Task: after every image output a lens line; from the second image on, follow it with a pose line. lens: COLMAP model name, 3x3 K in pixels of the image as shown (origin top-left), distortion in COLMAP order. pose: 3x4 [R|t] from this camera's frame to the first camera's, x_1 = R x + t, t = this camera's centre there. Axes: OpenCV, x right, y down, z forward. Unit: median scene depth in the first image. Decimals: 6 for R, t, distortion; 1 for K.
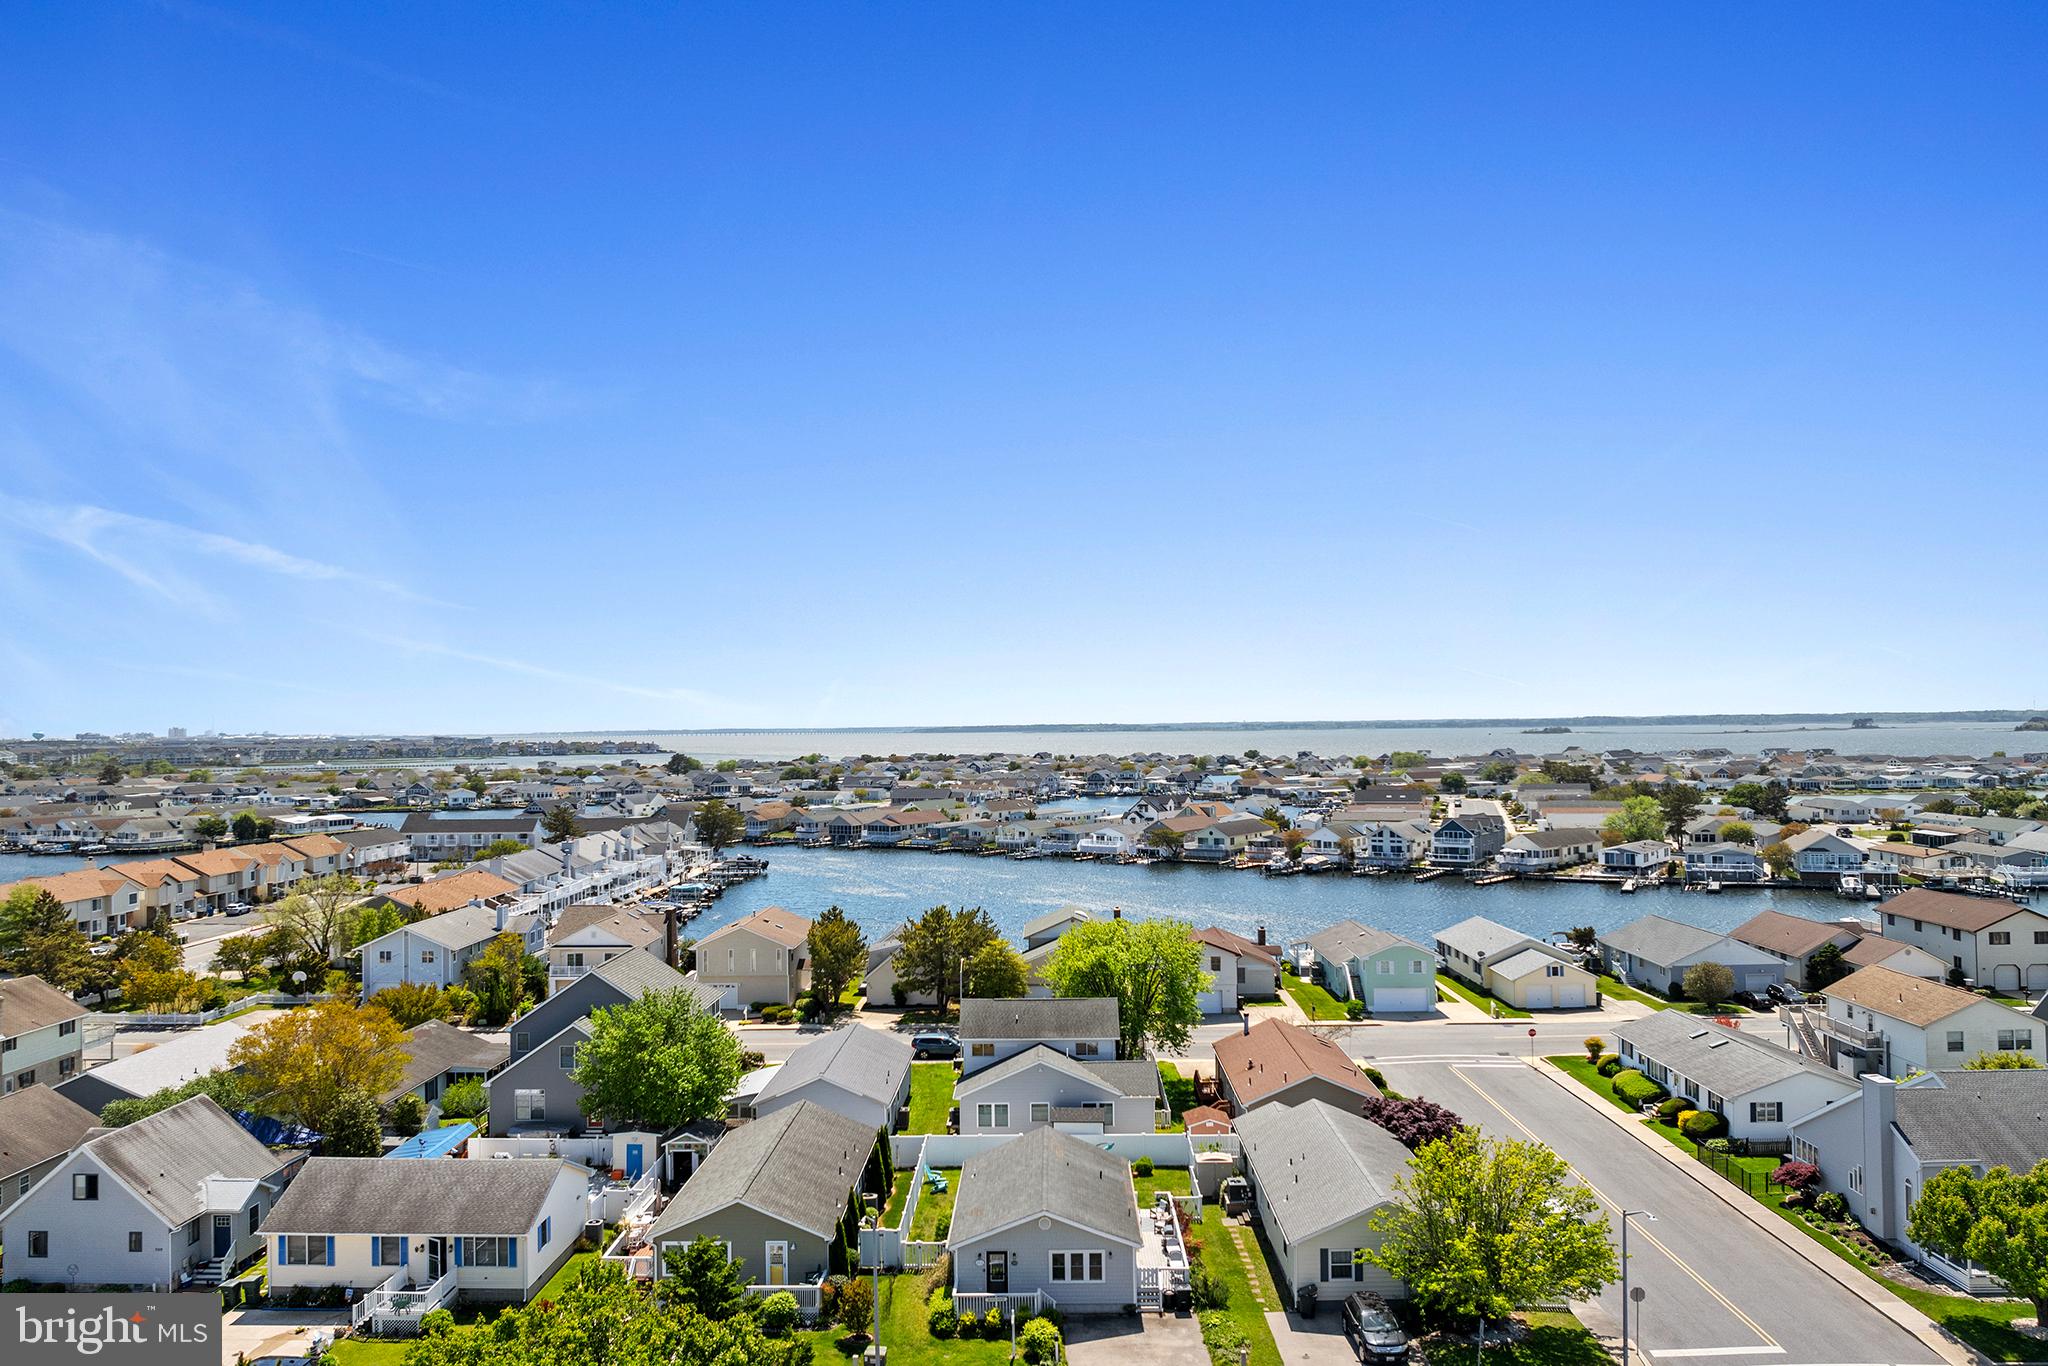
lens RADIAL K [[1452.4, 0, 1024.0], [0, 1452.4, 683.0], [0, 0, 1]] dist [-0.028862, -0.000302]
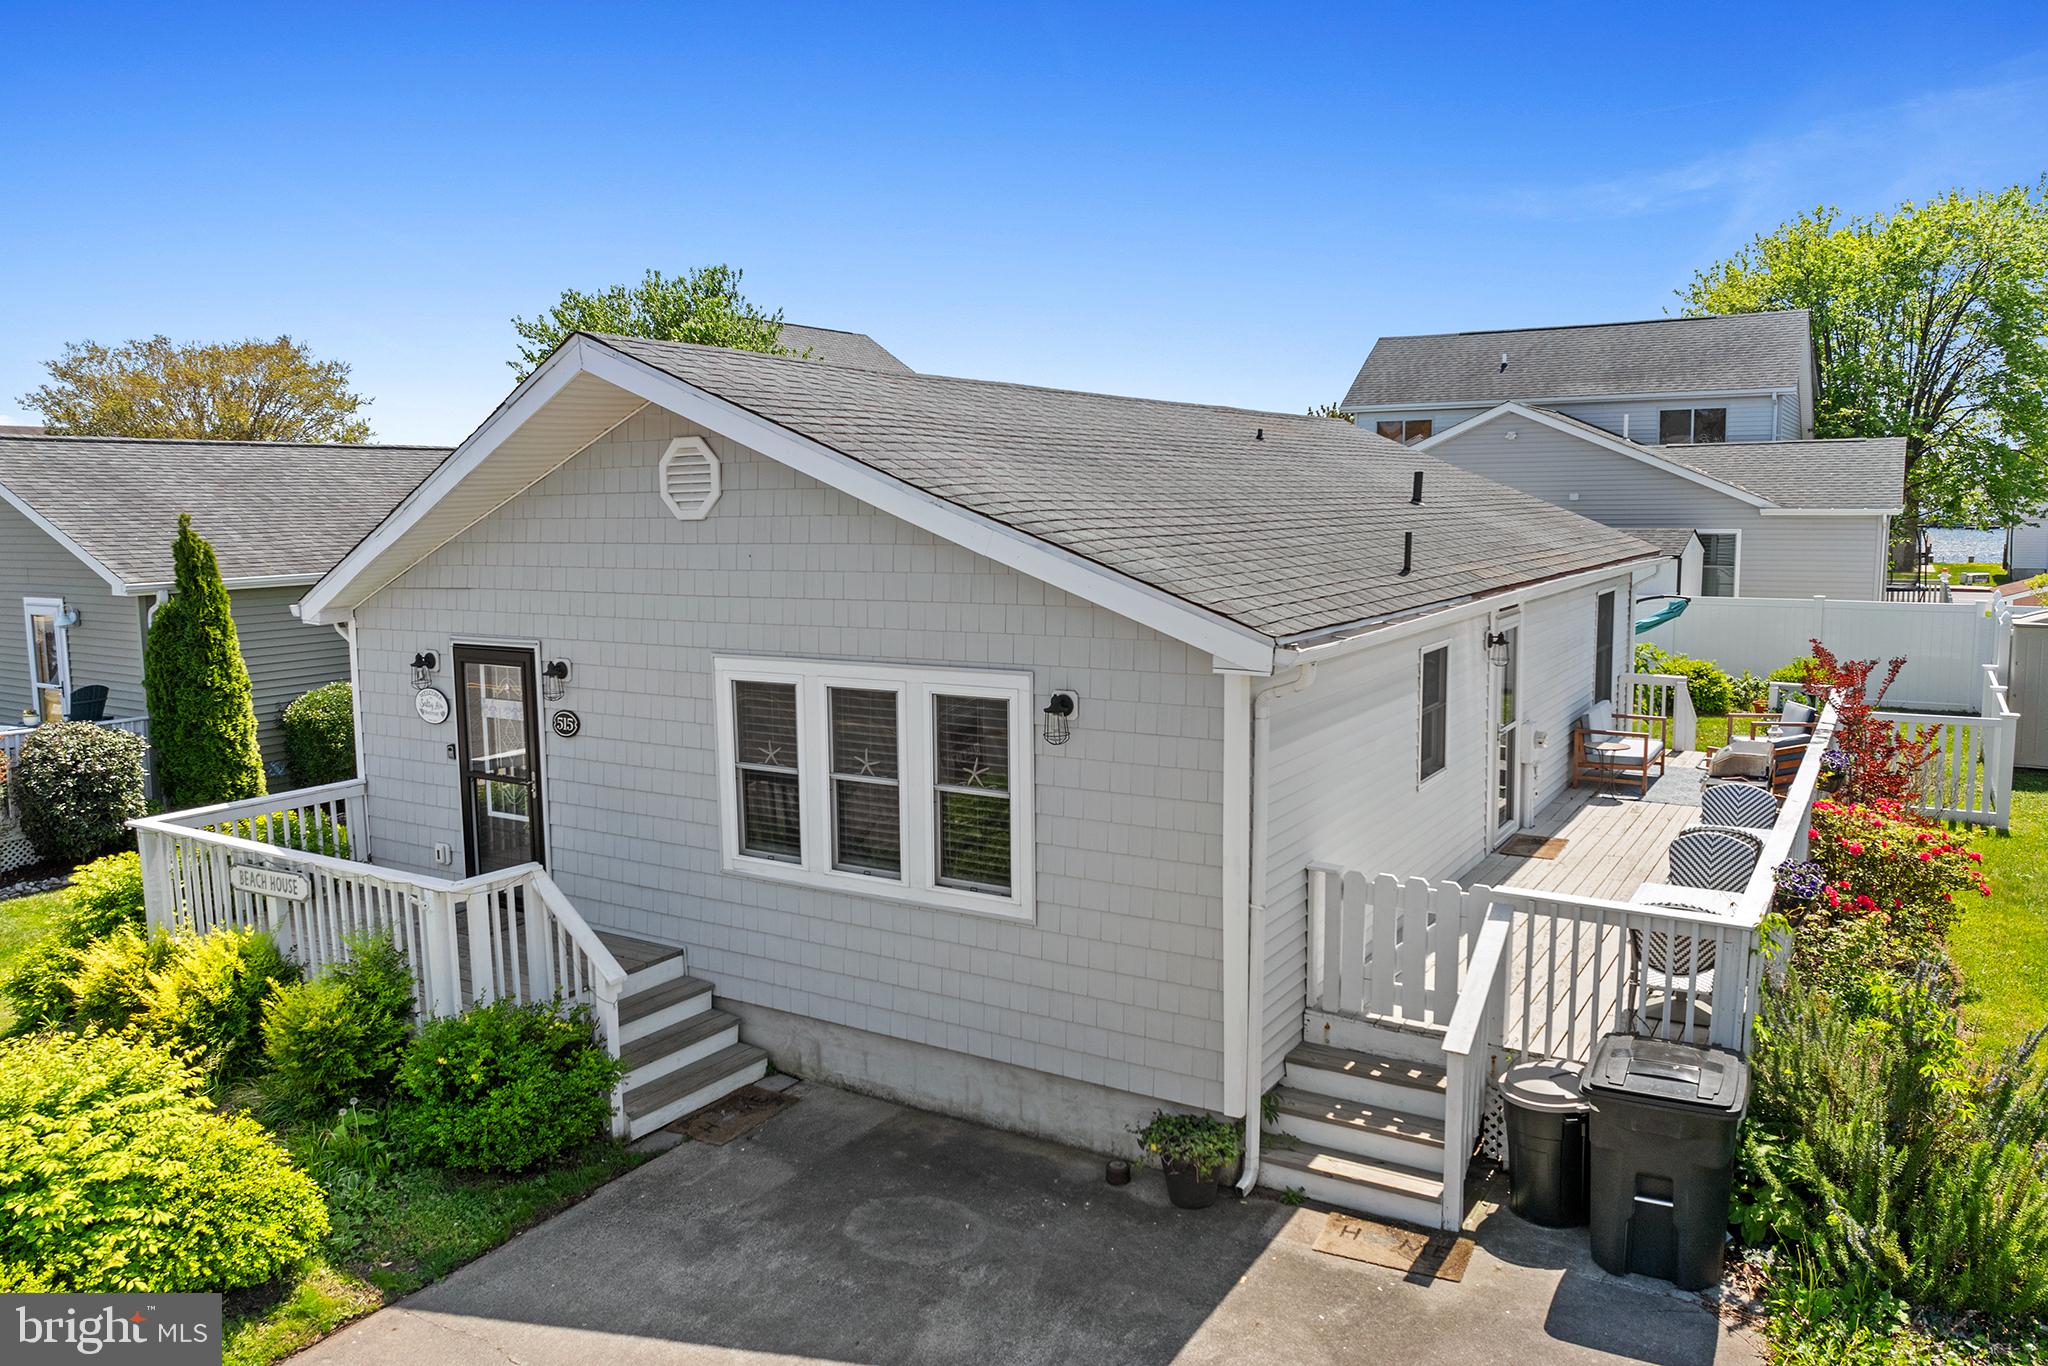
lens RADIAL K [[1452.4, 0, 1024.0], [0, 1452.4, 683.0], [0, 0, 1]] dist [-0.028862, -0.000302]
pose [[0.860256, 0.064889, -0.505716, 0.120830], [0.016046, 0.987932, 0.154057, 0.371449], [0.509610, -0.140643, 0.848833, 0.885631]]
